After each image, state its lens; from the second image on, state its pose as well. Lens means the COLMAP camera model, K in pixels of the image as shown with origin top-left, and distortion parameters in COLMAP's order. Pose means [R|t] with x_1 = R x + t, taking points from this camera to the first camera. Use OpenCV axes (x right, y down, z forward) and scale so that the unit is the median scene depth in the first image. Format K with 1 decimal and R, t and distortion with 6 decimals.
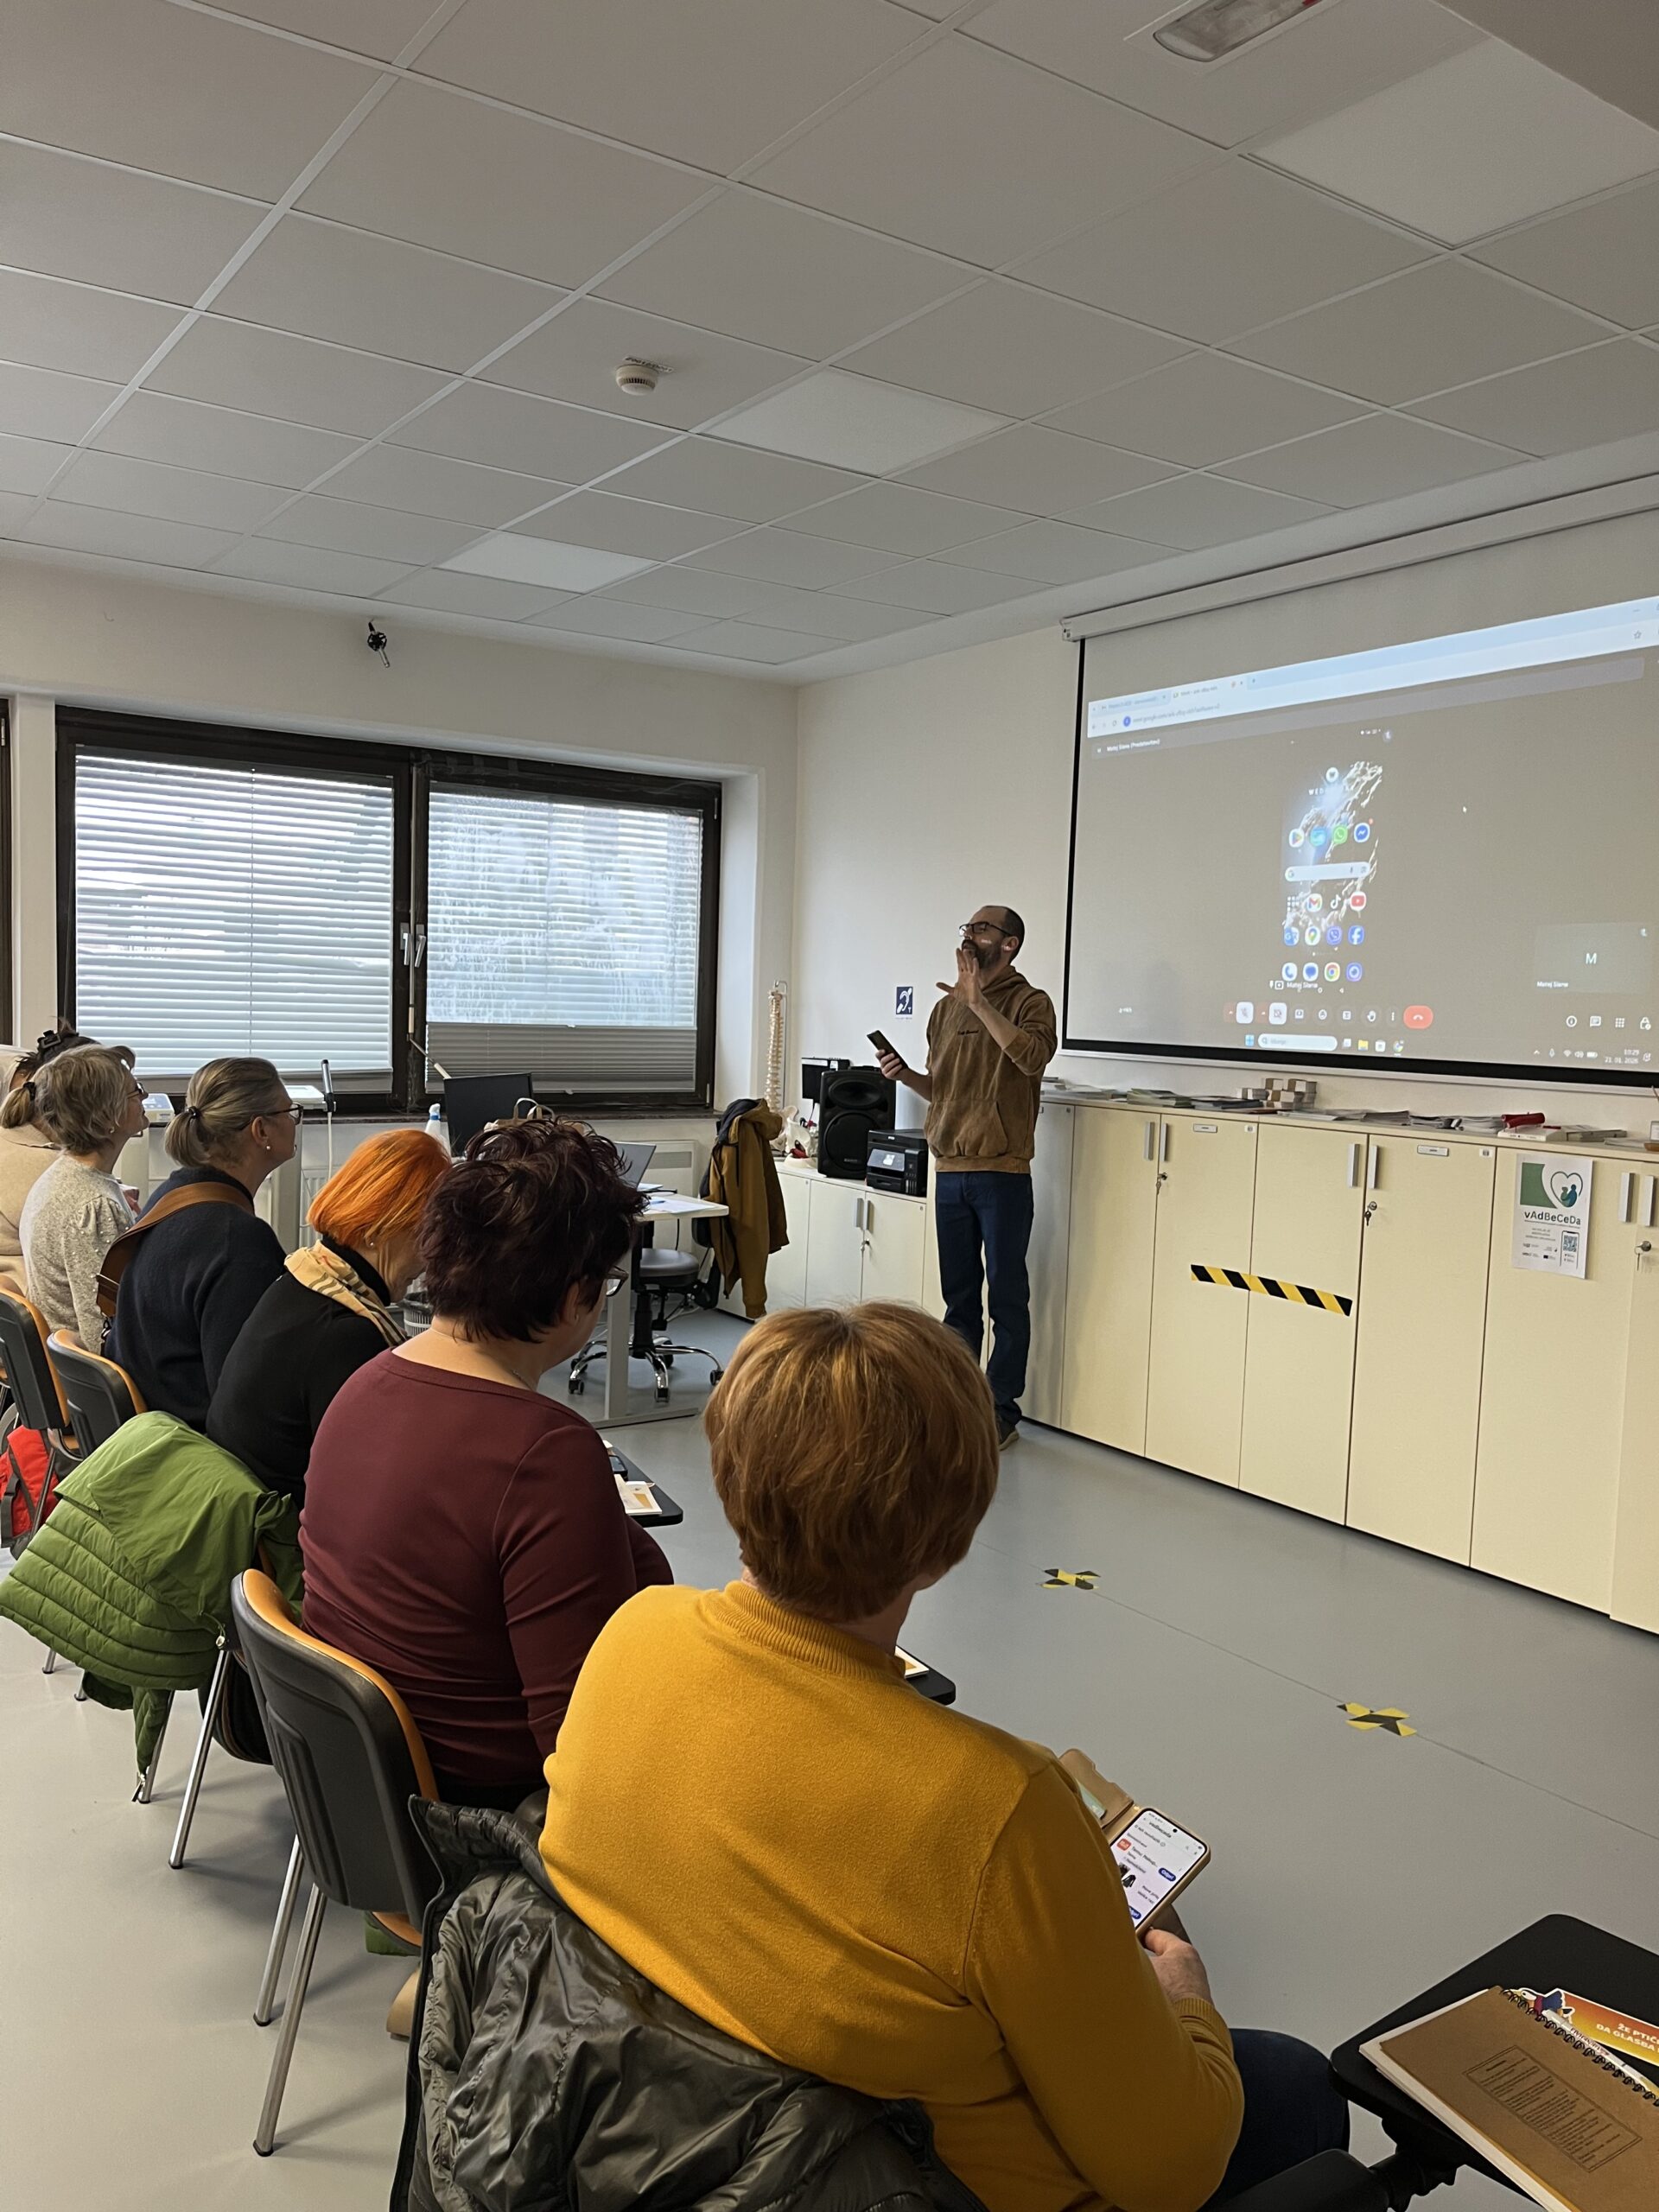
lens RADIAL K [[1677.3, 0, 828.4], [0, 1677.3, 1102.6], [0, 0, 1]] dist [0.045958, 0.000091]
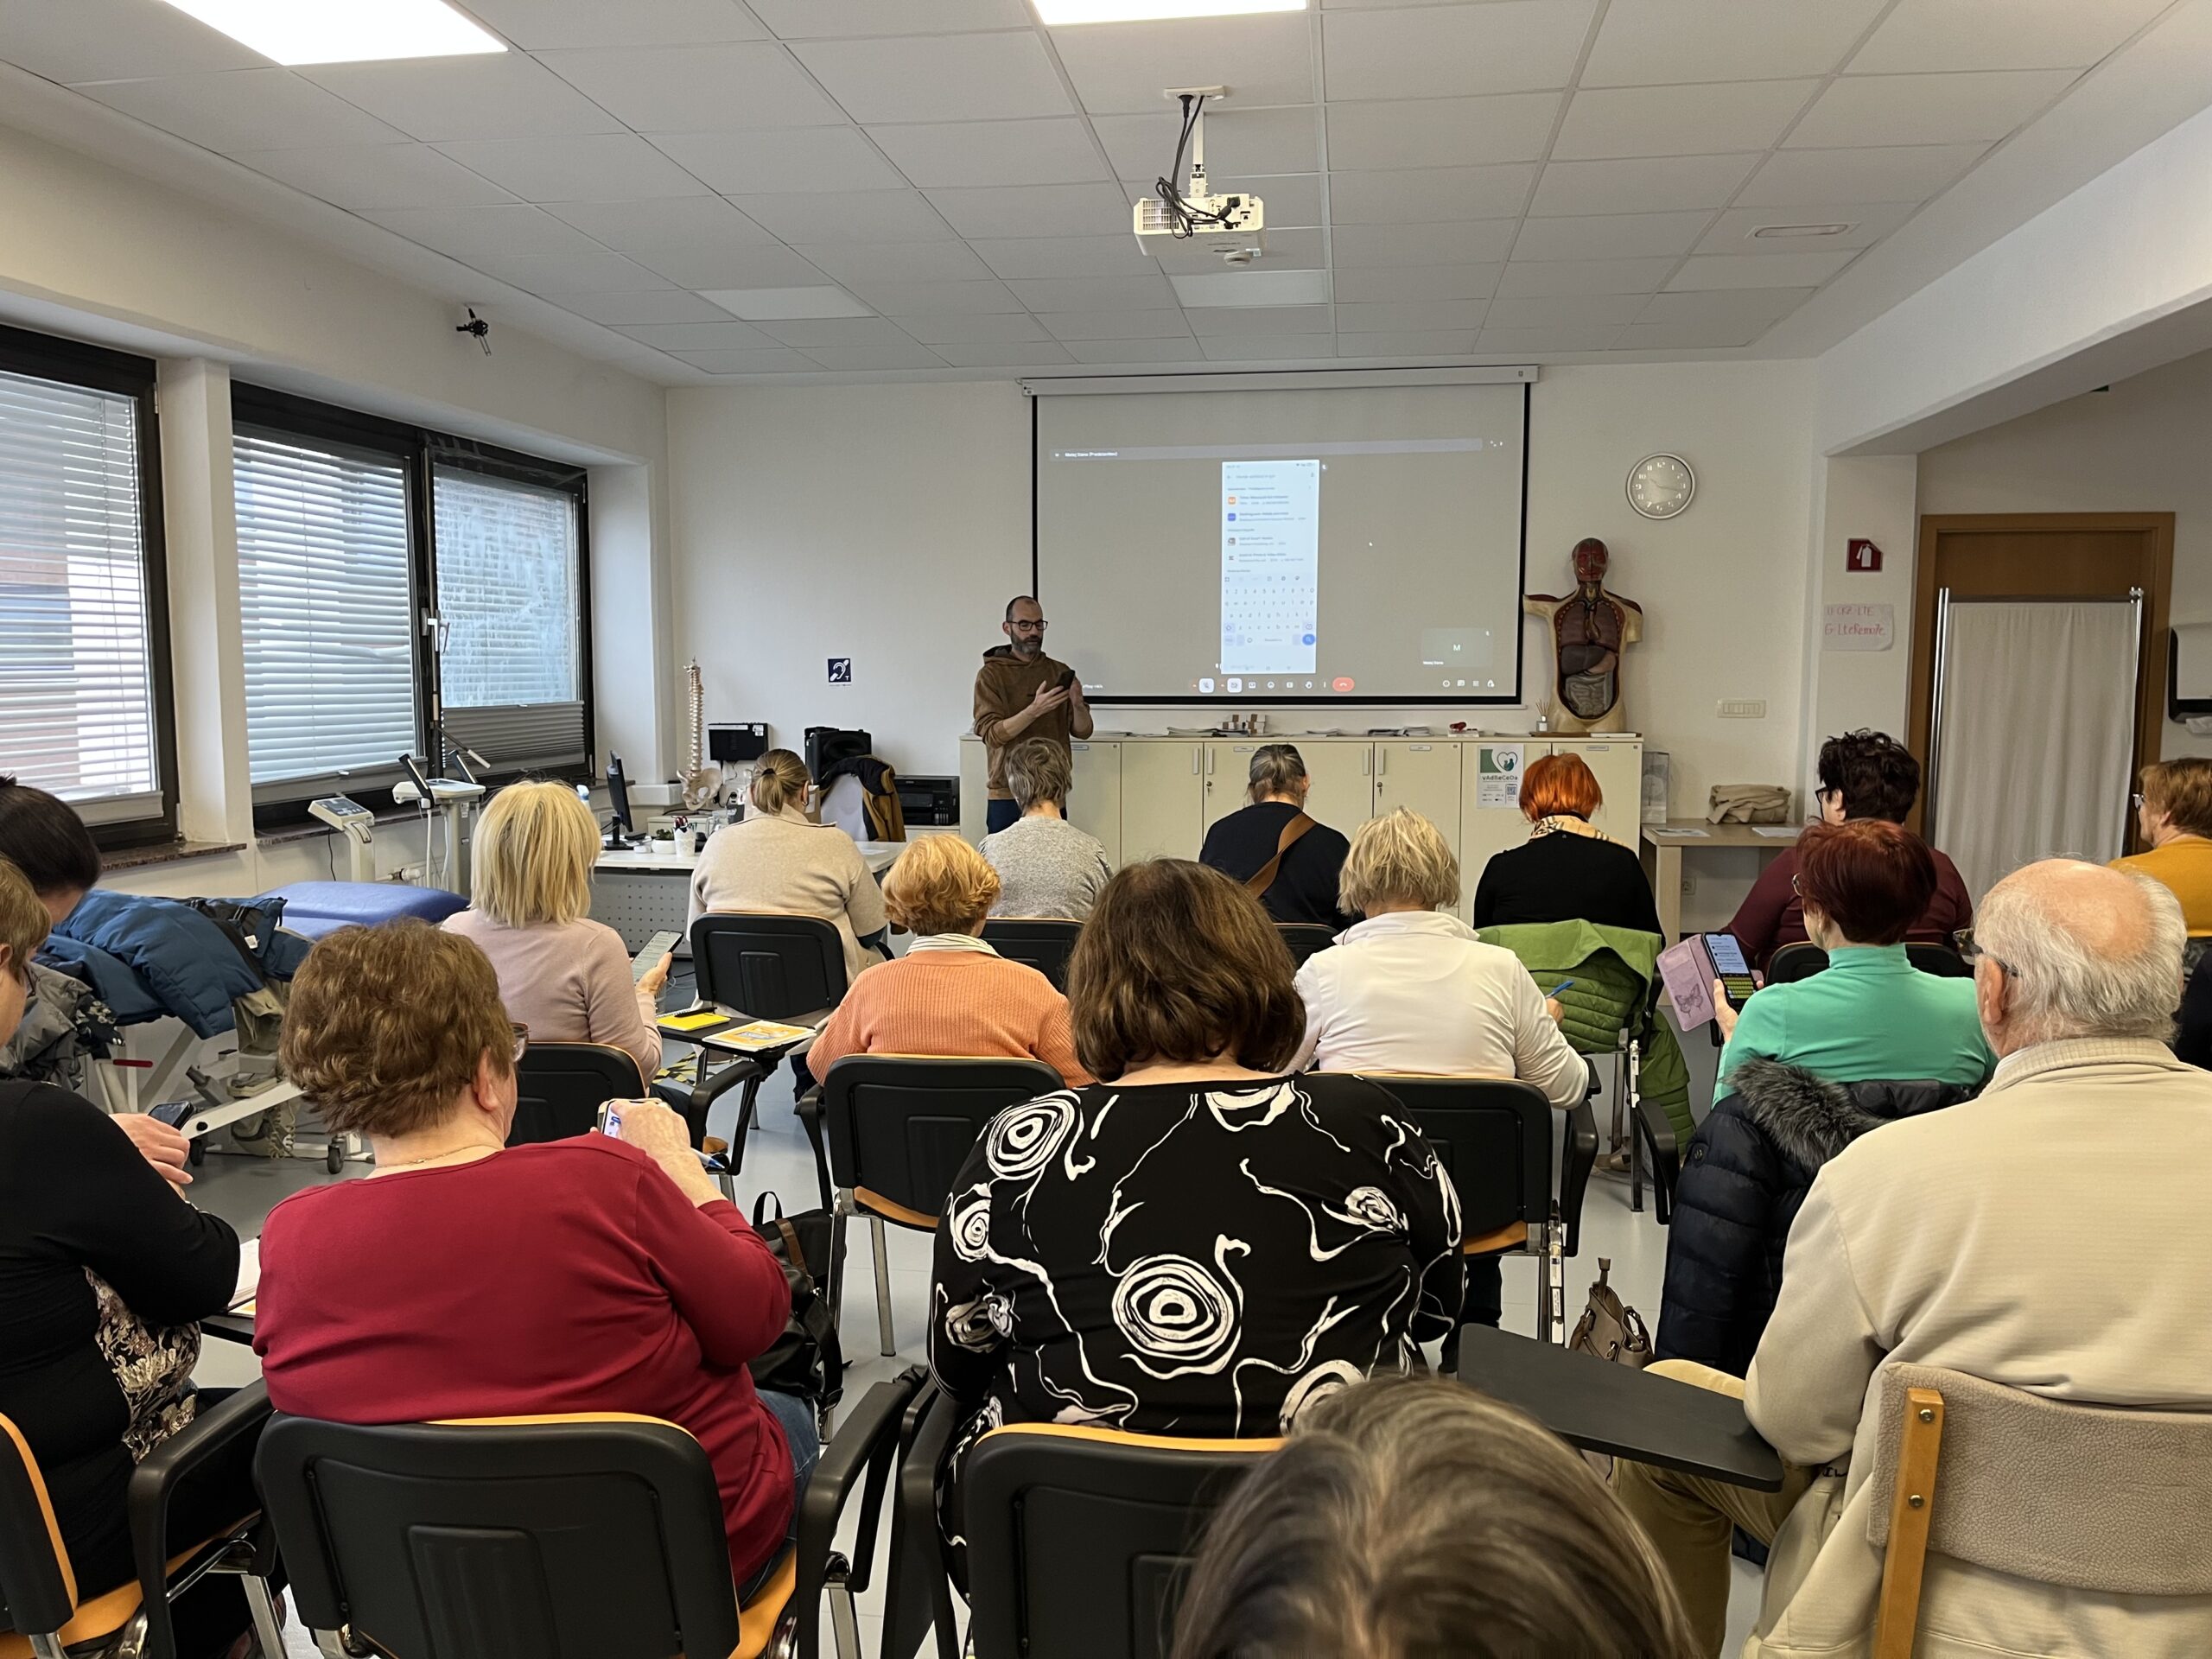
lens RADIAL K [[1677.3, 0, 1109.8], [0, 1677.3, 837.4], [0, 0, 1]] dist [0.045958, 0.000091]
pose [[0.678631, -0.107124, 0.726626, -0.711953], [0.067567, 0.994217, 0.083470, -0.029291], [-0.731365, -0.007550, 0.681944, 0.034876]]
